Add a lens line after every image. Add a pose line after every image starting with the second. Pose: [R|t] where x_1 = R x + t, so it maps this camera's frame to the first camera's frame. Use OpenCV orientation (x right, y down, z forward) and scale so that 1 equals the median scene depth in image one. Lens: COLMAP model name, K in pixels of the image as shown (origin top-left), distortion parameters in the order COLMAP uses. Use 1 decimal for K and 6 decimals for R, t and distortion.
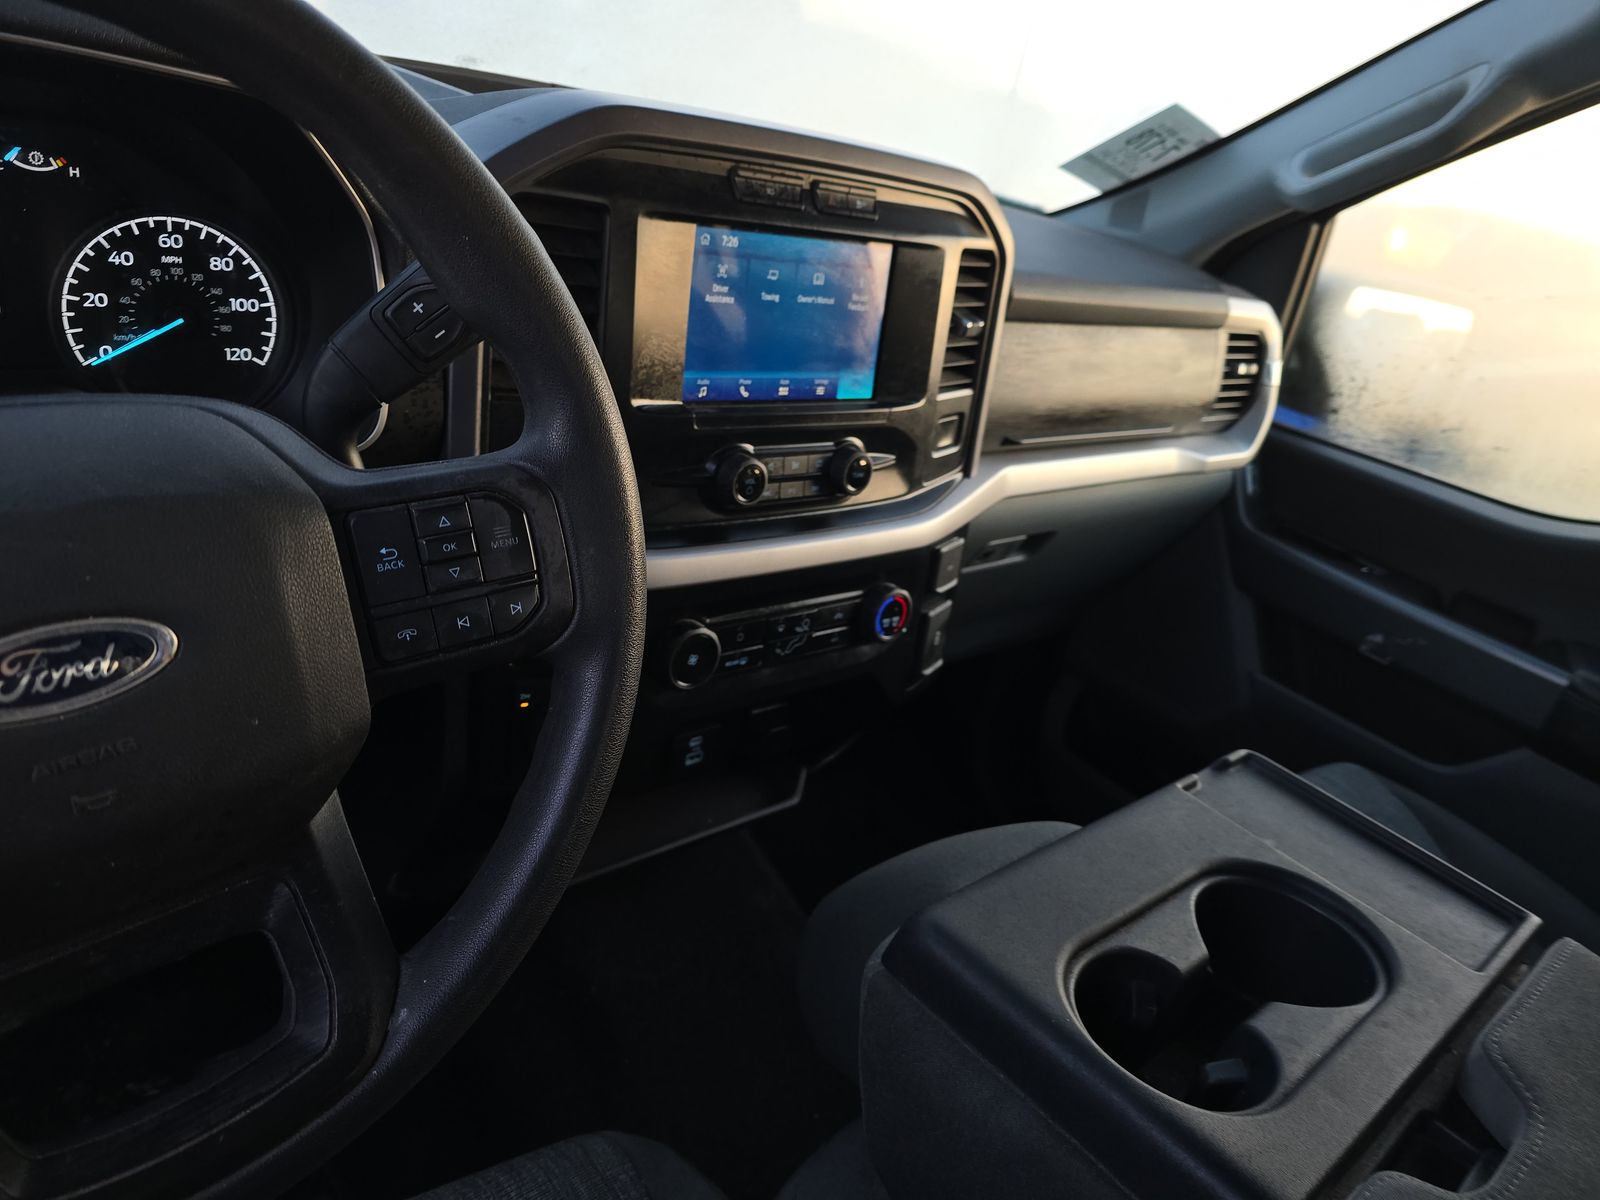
lens RADIAL K [[1068.6, 0, 816.8], [0, 1068.6, 605.8], [0, 0, 1]] dist [0.039254, -0.035954]
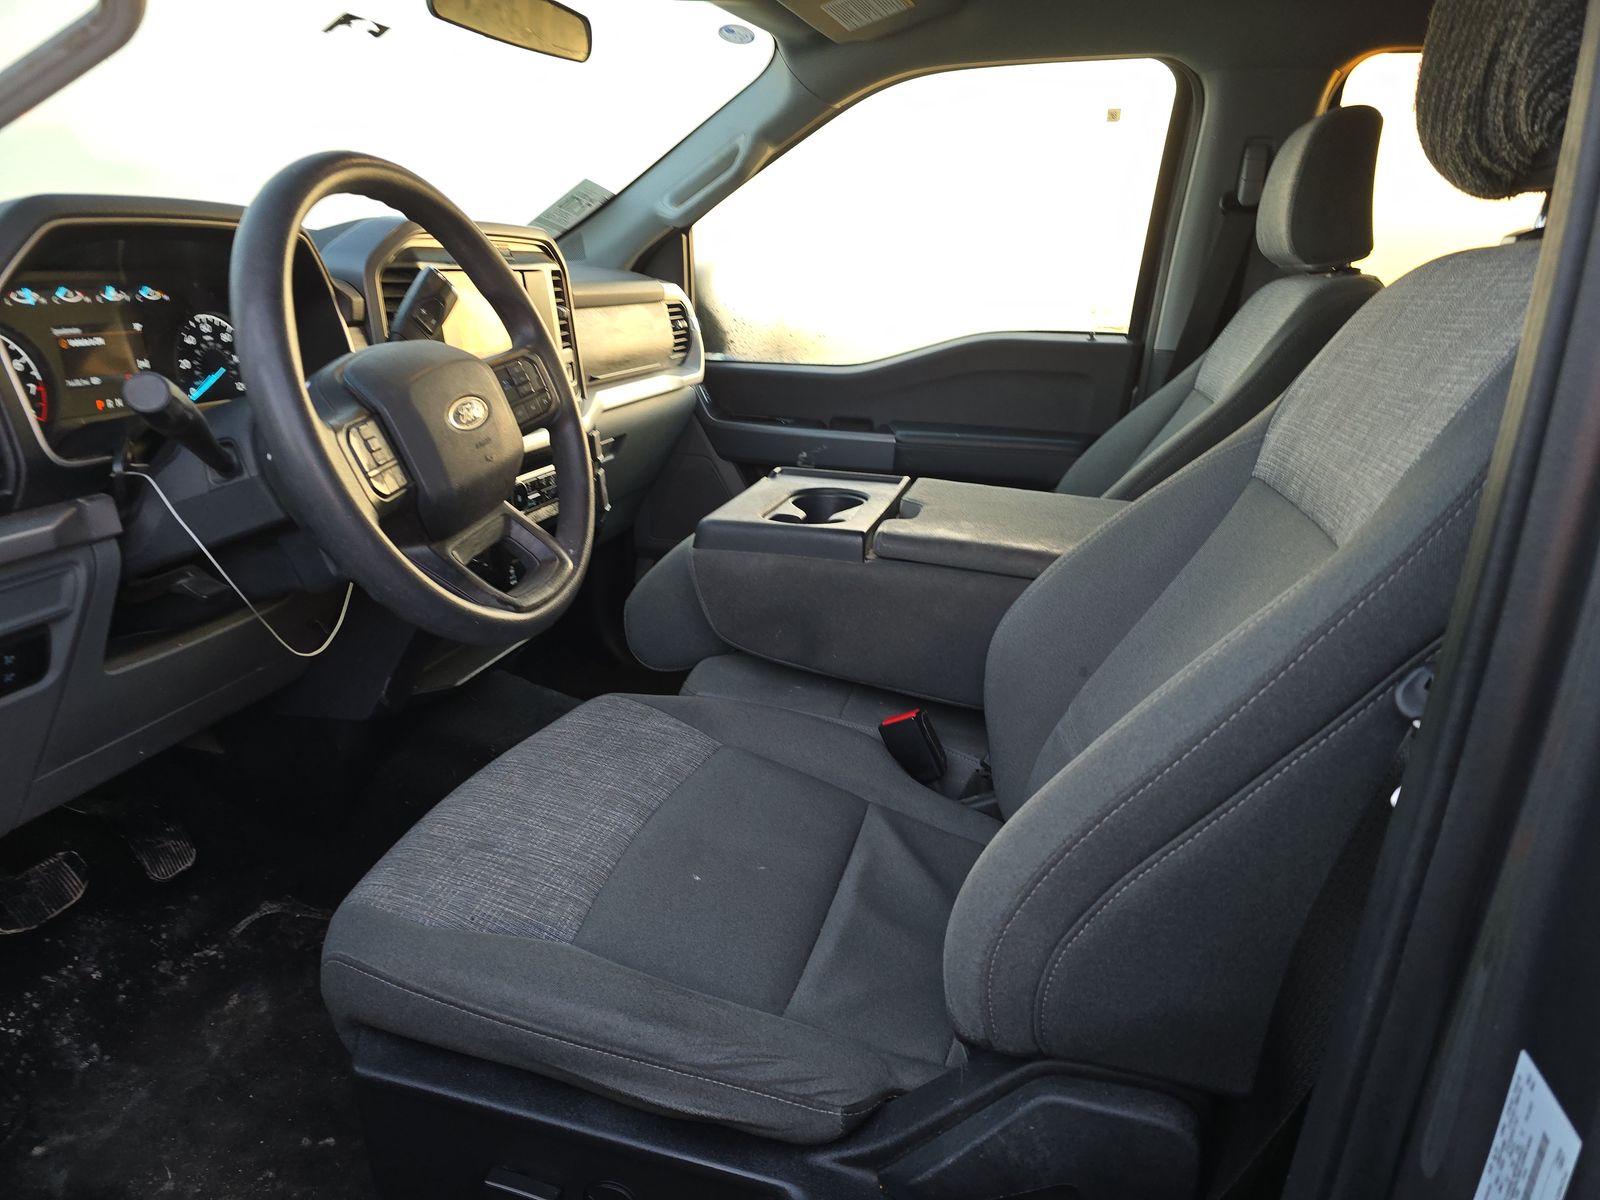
lens RADIAL K [[1068.6, 0, 801.9], [0, 1068.6, 612.0], [0, 0, 1]] dist [0.039254, -0.035954]
pose [[0.814648, -0.338210, 0.471130, -0.745570], [0.363040, 0.930892, 0.040513, 0.380629], [-0.452273, 0.138035, 0.881133, -0.948194]]
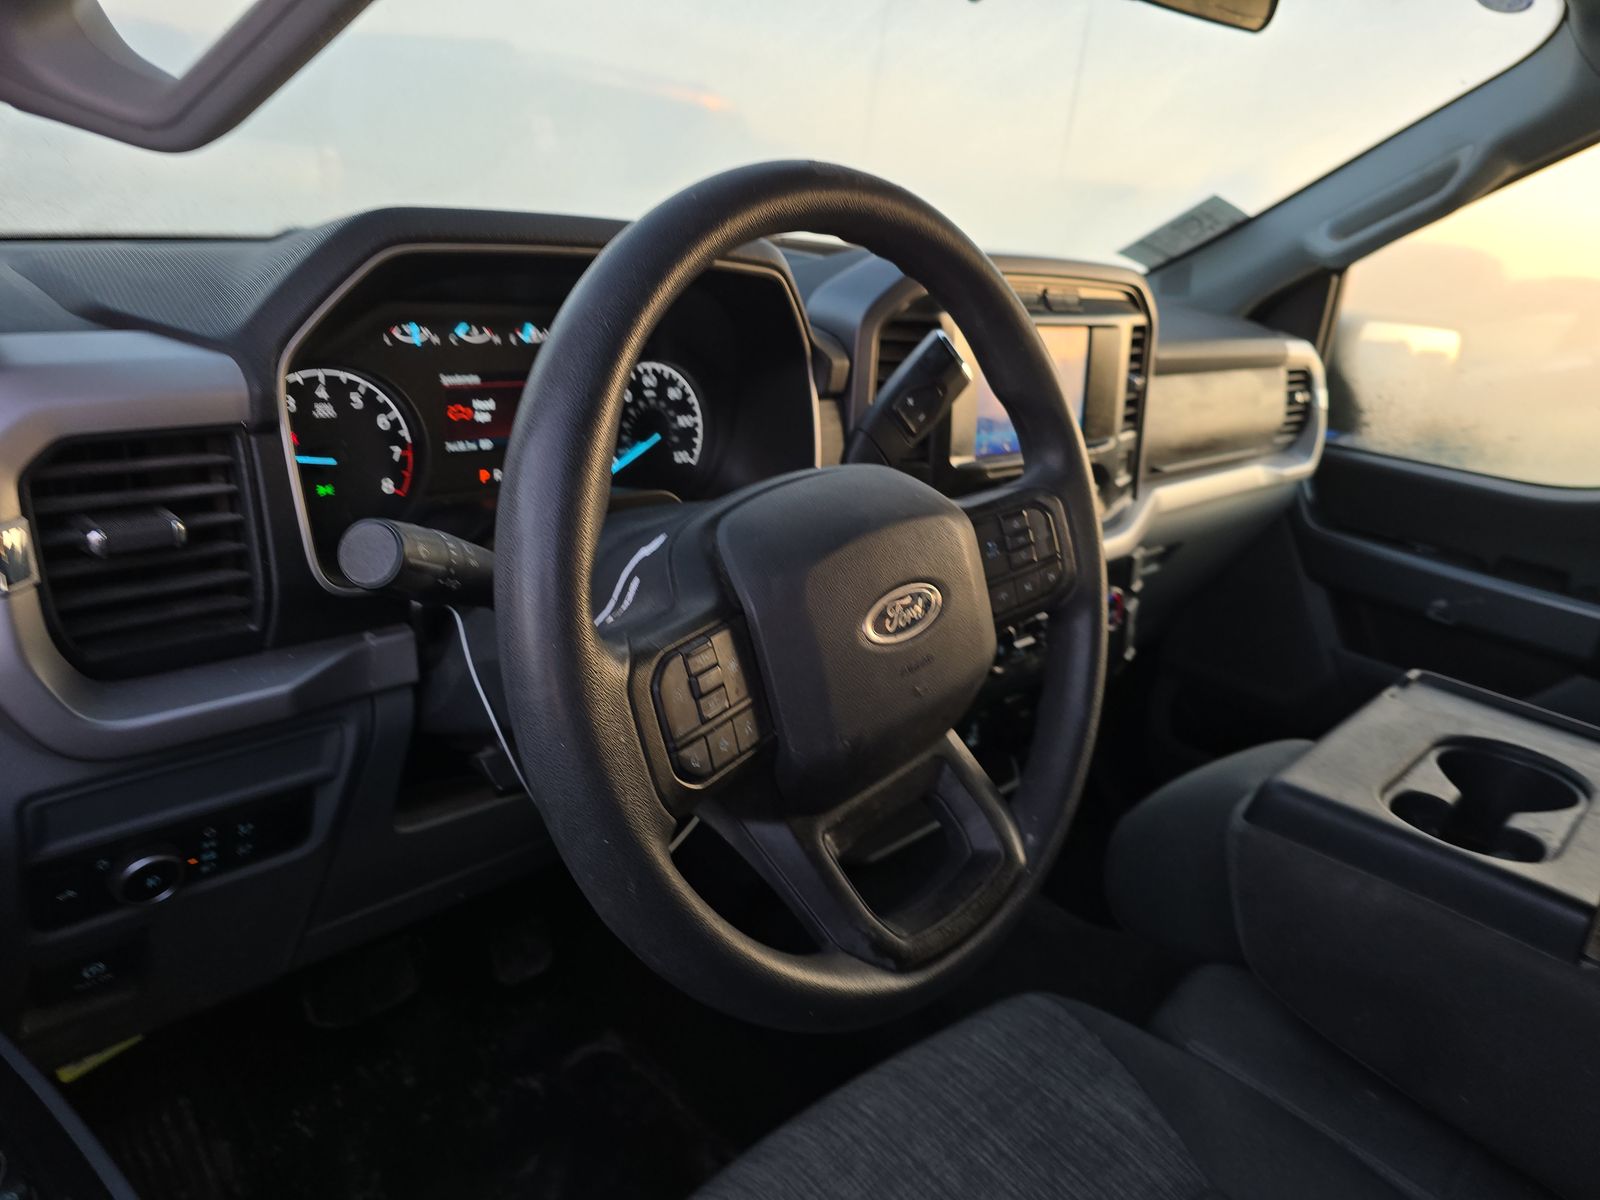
lens RADIAL K [[1068.6, 0, 813.0], [0, 1068.6, 608.1], [0, 0, 1]] dist [0.039254, -0.035954]
pose [[0.992236, -0.116853, 0.042588, -0.447965], [0.119736, 0.990119, -0.072987, 0.077314], [-0.033638, 0.077520, 0.996423, -0.349825]]
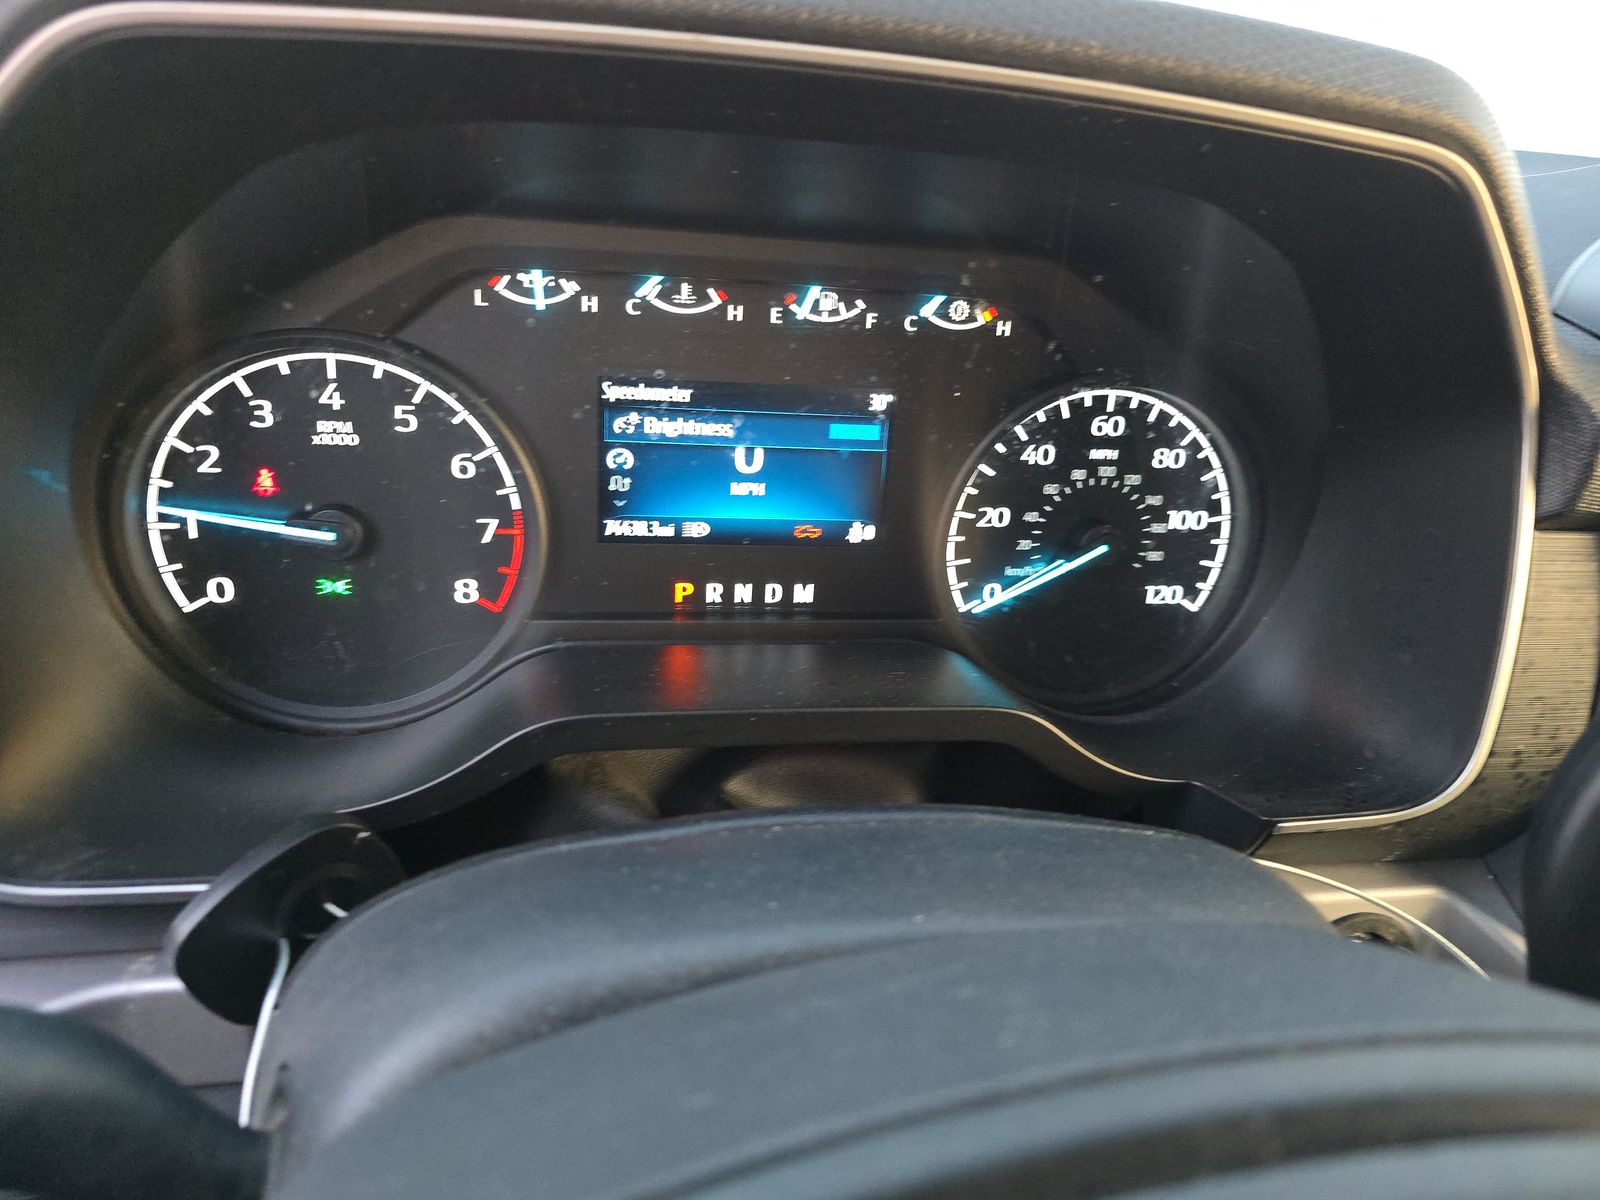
lens RADIAL K [[1068.6, 0, 869.1], [0, 1068.6, 608.0], [0, 0, 1]] dist [0.039254, -0.035954]
pose [[0.853323, 0.090025, -0.513552, -0.359522], [-0.139332, 0.988533, -0.058225, -0.164447], [0.502421, 0.121239, 0.856081, 0.377599]]
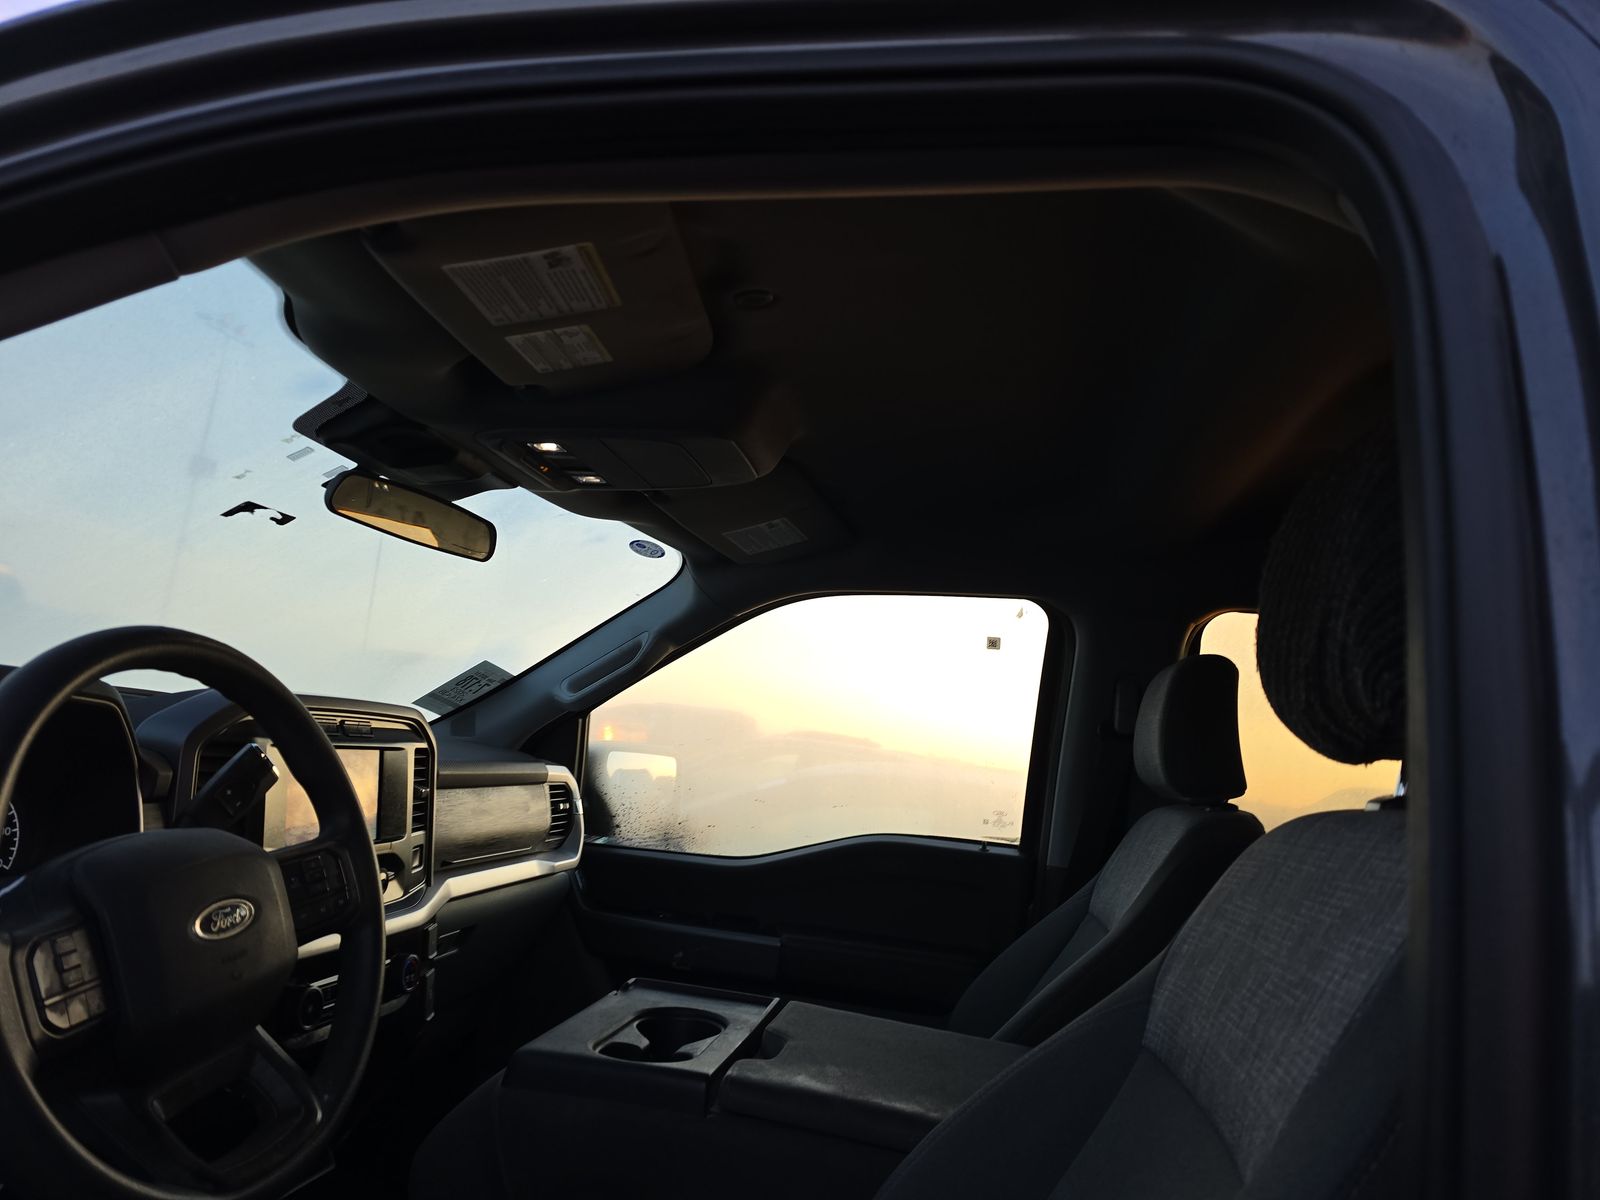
lens RADIAL K [[1068.6, 0, 806.6], [0, 1068.6, 600.4], [0, 0, 1]] dist [0.039254, -0.035954]
pose [[0.784103, -0.040658, 0.619297, -0.565636], [0.318681, 0.882635, -0.345540, 0.339998], [-0.532564, 0.468297, 0.705034, -0.888838]]
